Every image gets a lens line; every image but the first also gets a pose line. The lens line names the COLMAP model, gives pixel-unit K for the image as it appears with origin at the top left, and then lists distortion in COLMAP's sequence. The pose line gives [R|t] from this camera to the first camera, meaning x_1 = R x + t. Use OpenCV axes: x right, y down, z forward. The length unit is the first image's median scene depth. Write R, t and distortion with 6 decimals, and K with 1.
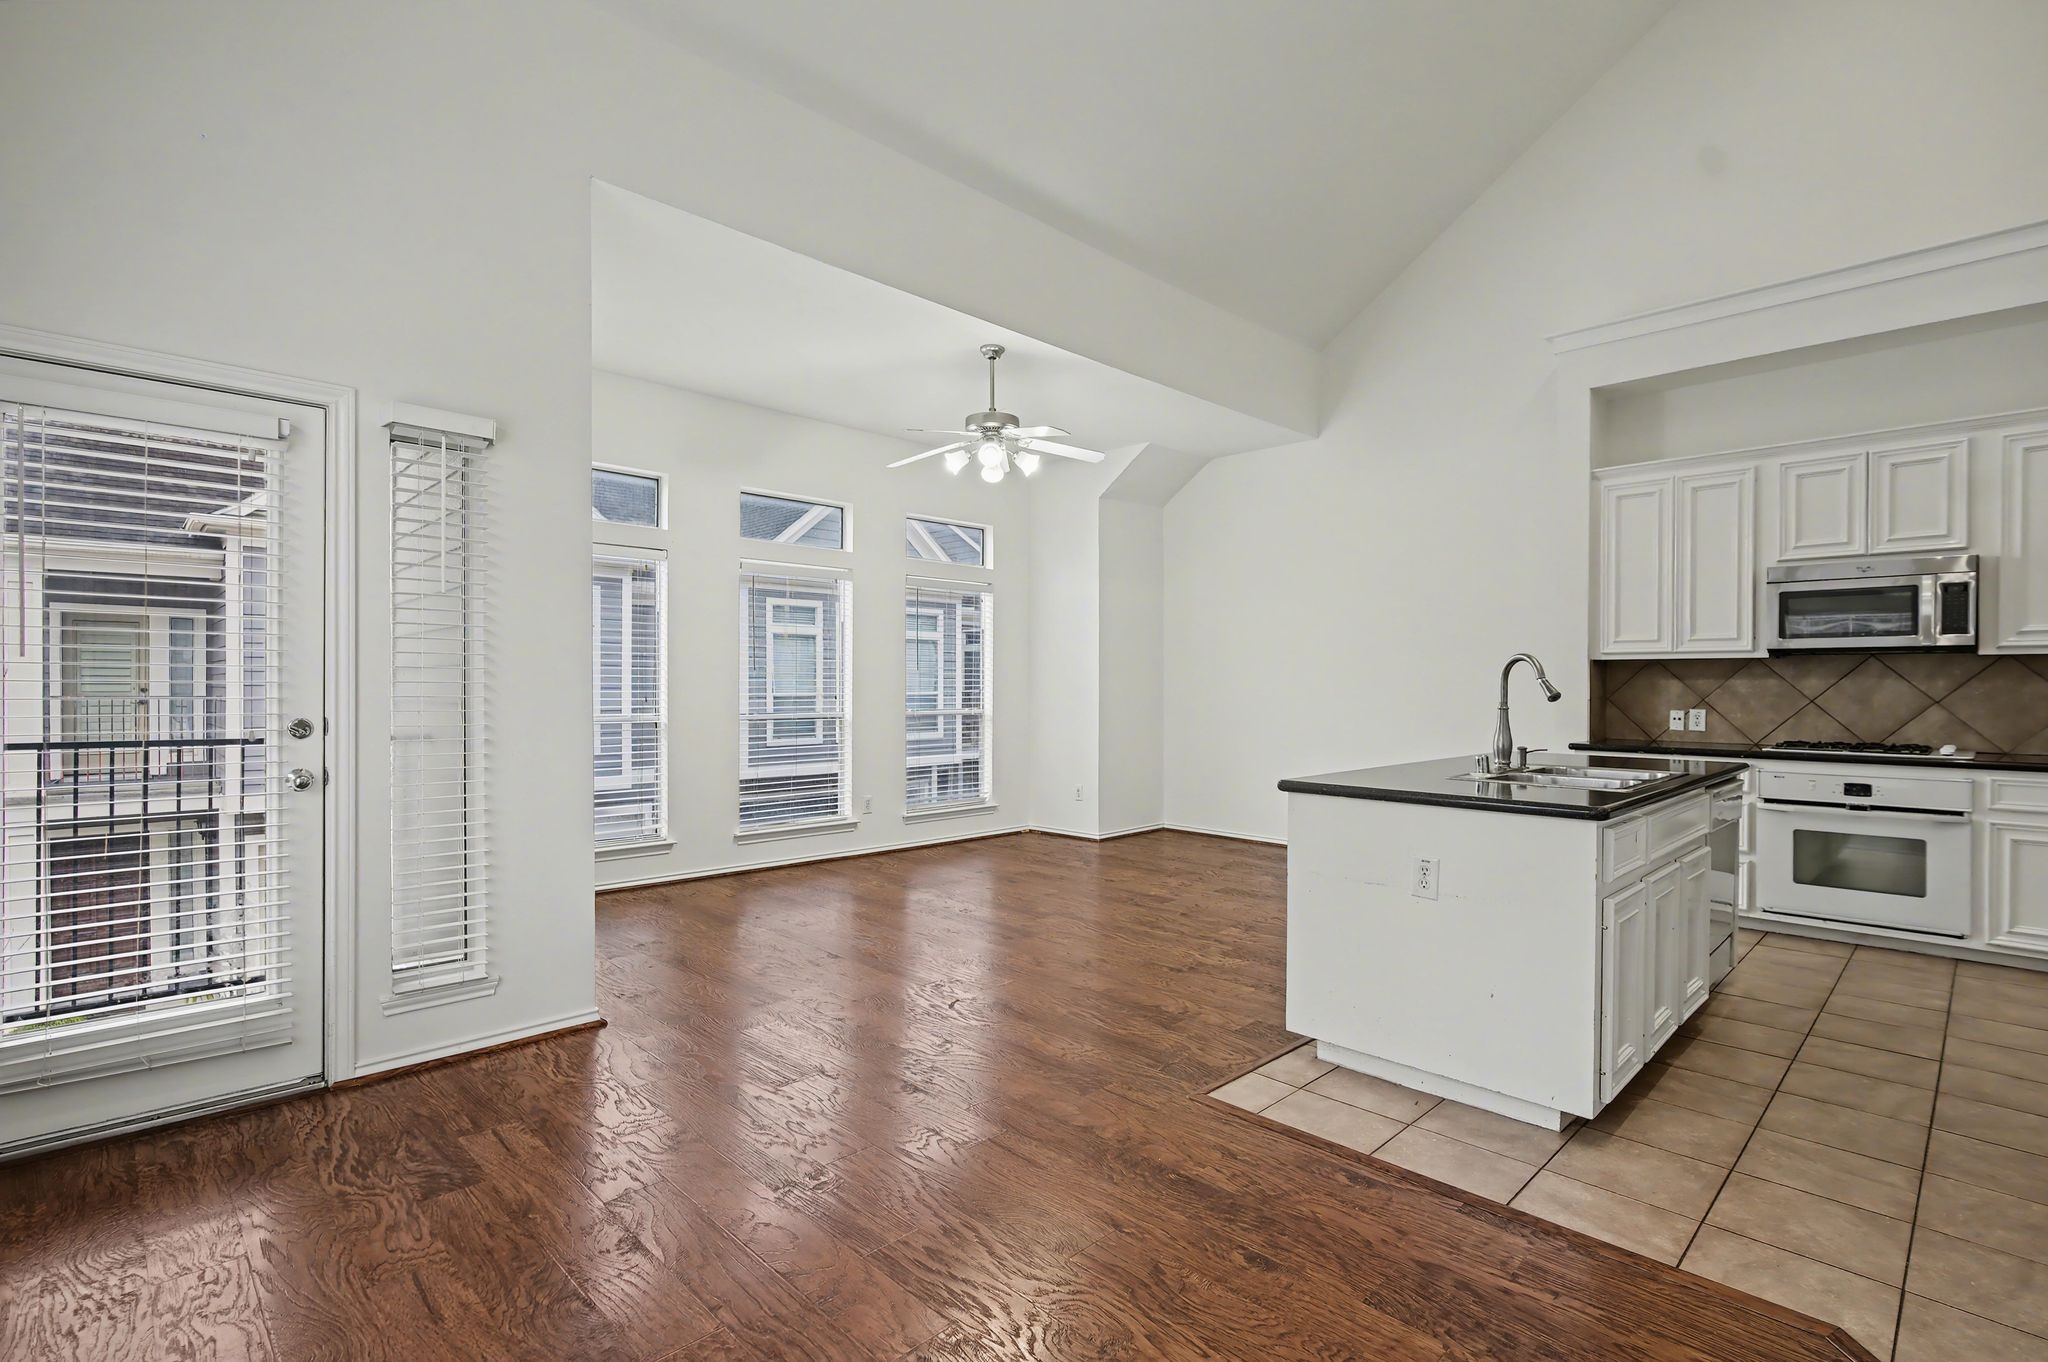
lens RADIAL K [[959.6, 0, 1017.3], [0, 959.6, 691.5], [0, 0, 1]] dist [-0.006153, 0.000957]
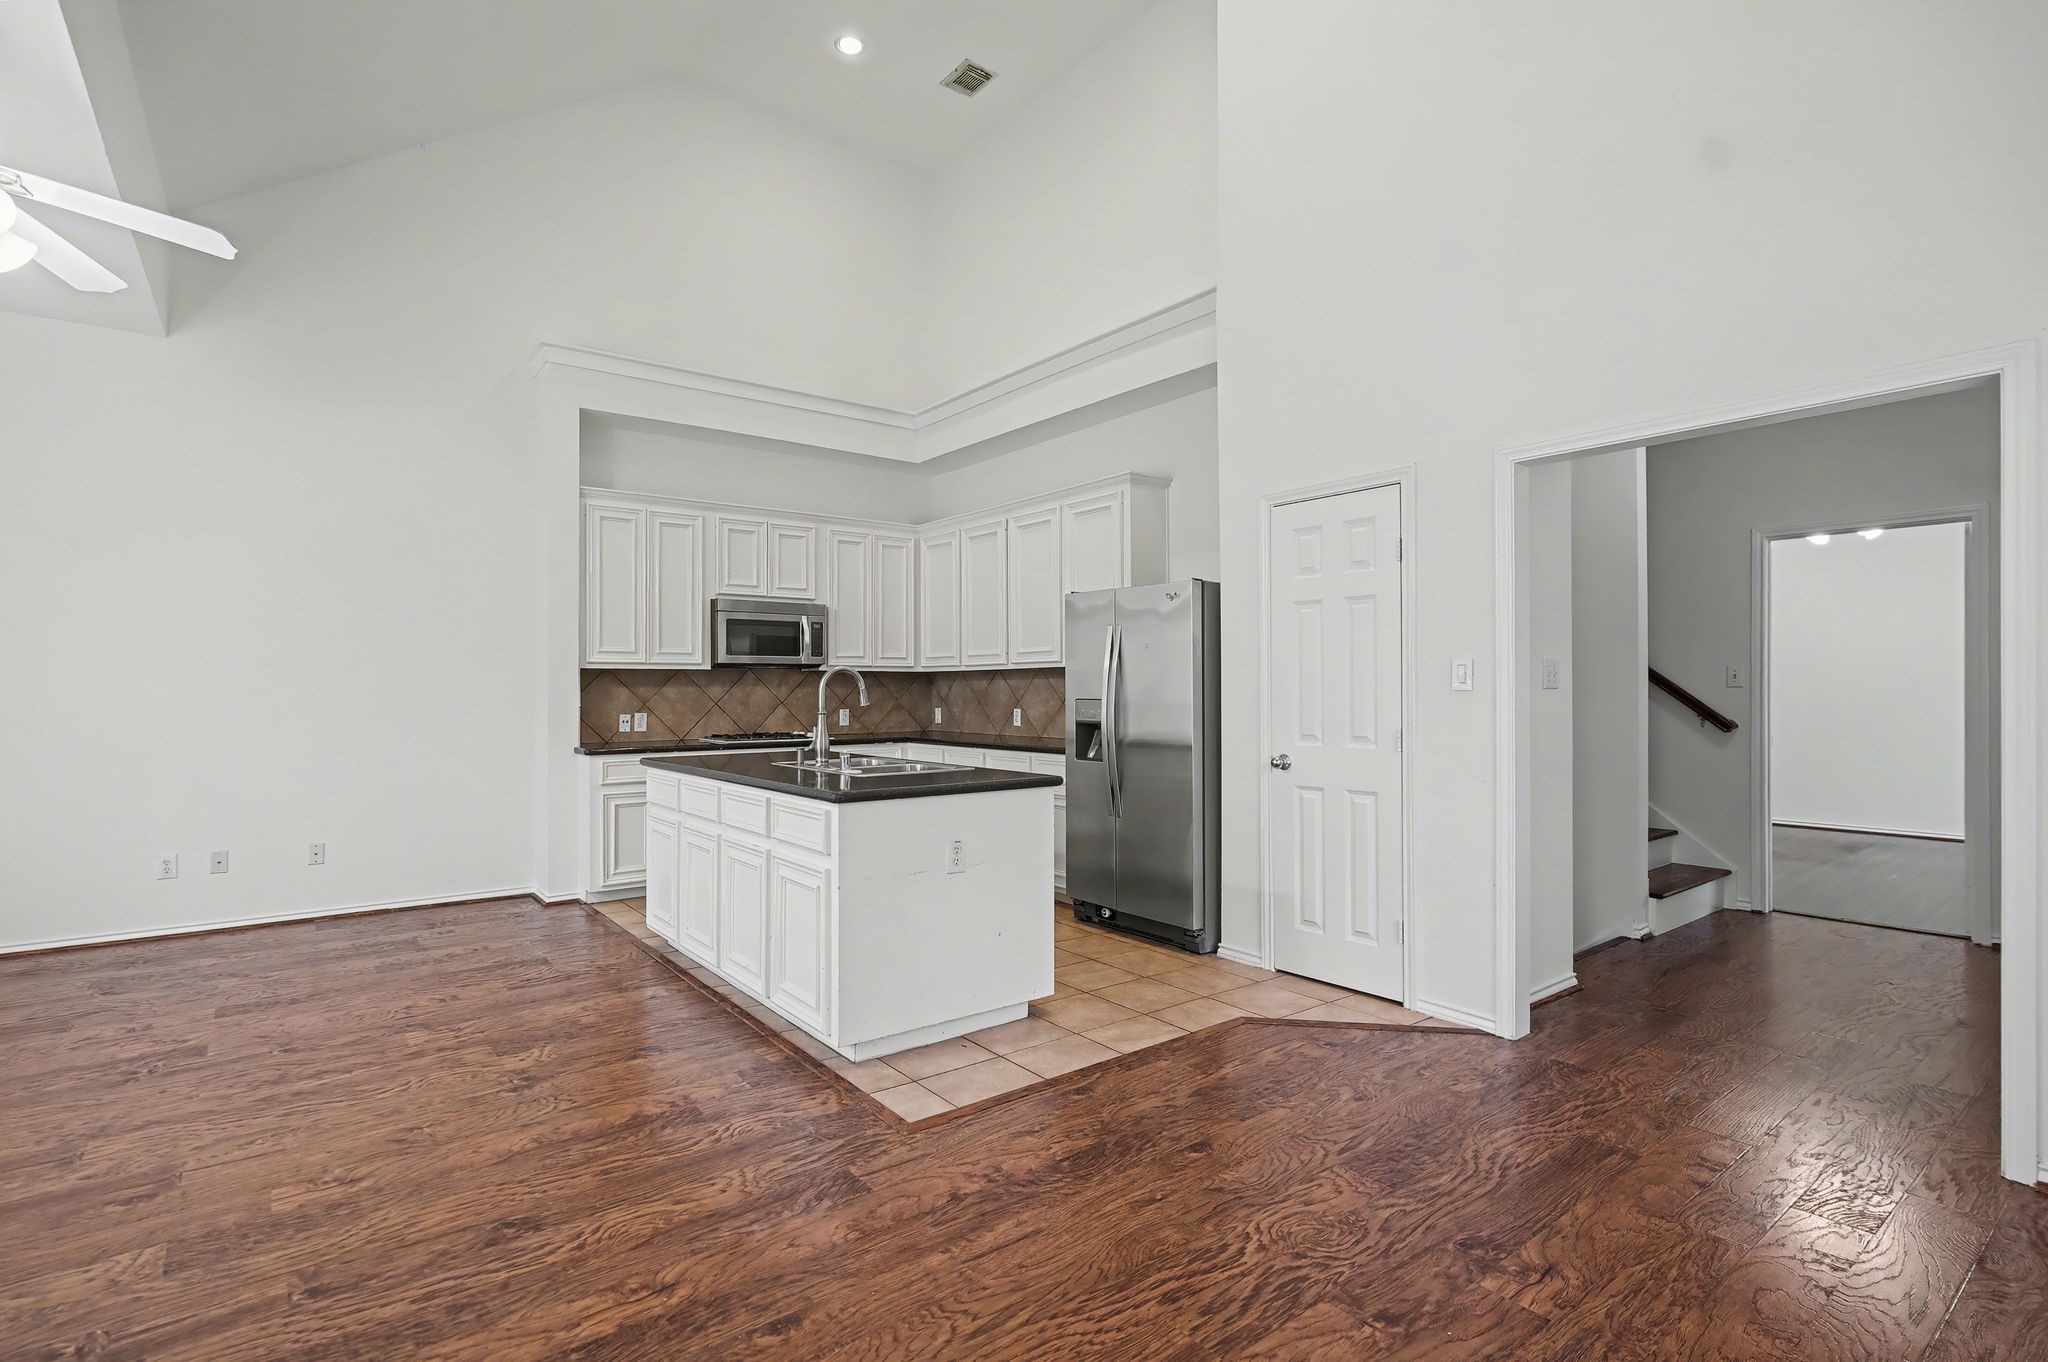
lens RADIAL K [[972.0, 0, 1019.1], [0, 972.0, 687.9], [0, 0, 1]] dist [-0.006105, -0.000151]
pose [[0.115571, -0.002483, 0.993296, -0.462130], [0.013248, 0.999912, 0.000958, -0.007683], [-0.993211, 0.013049, 0.115594, 0.476125]]
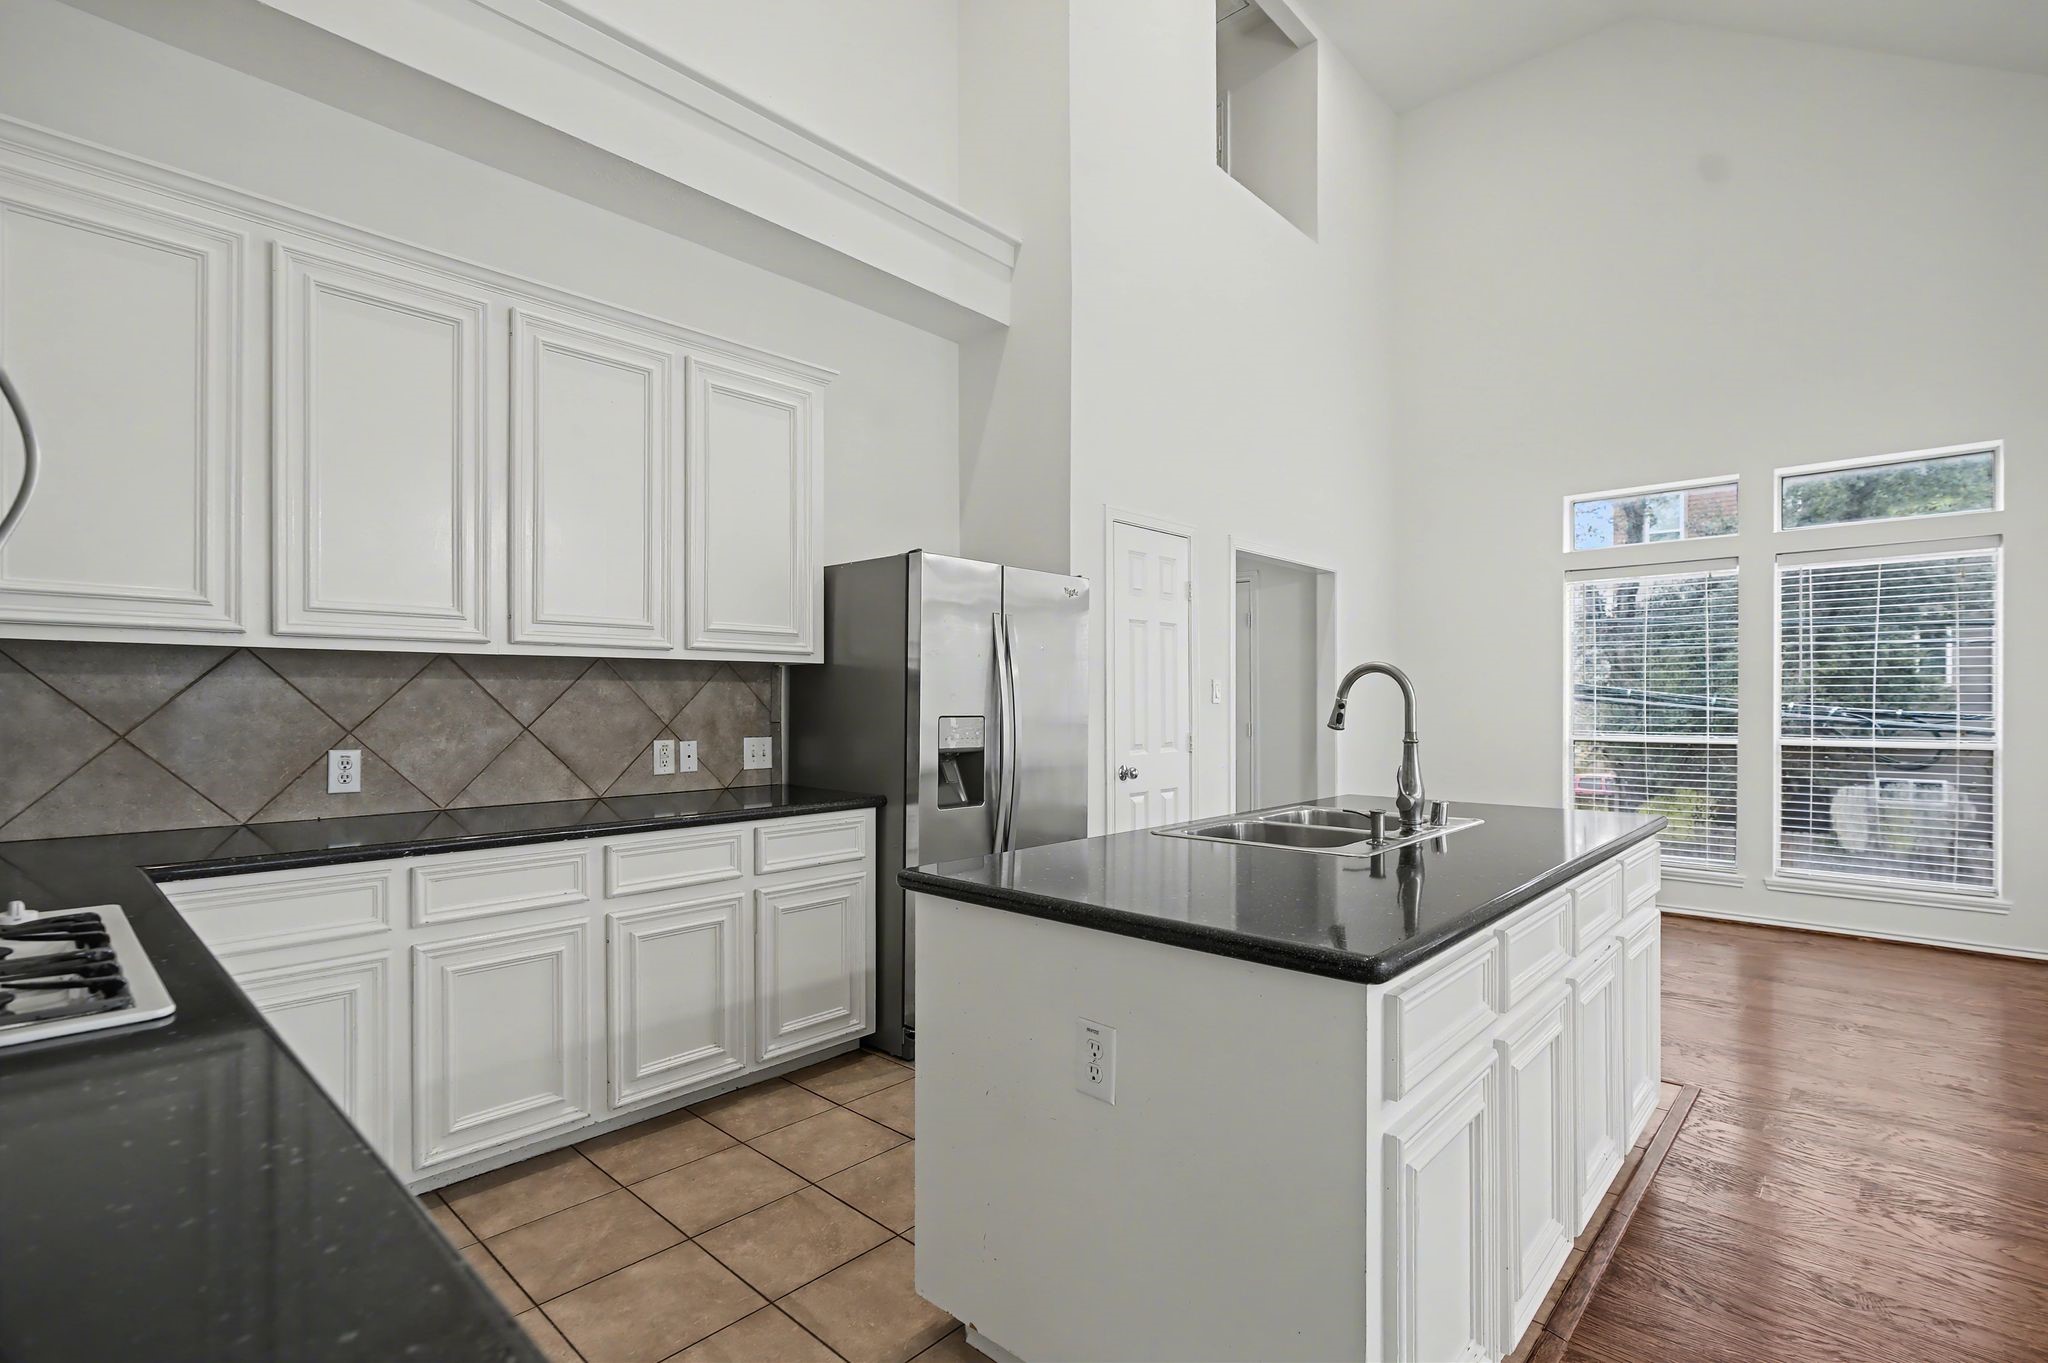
lens RADIAL K [[959.6, 0, 1017.3], [0, 959.6, 692.0], [0, 0, 1]] dist [-0.006153, 0.000957]
pose [[-0.998800, -0.003300, -0.048858, 0.616453], [-0.003262, 0.999994, -0.000863, -0.010624], [0.048860, -0.000703, -0.998805, 1.254437]]
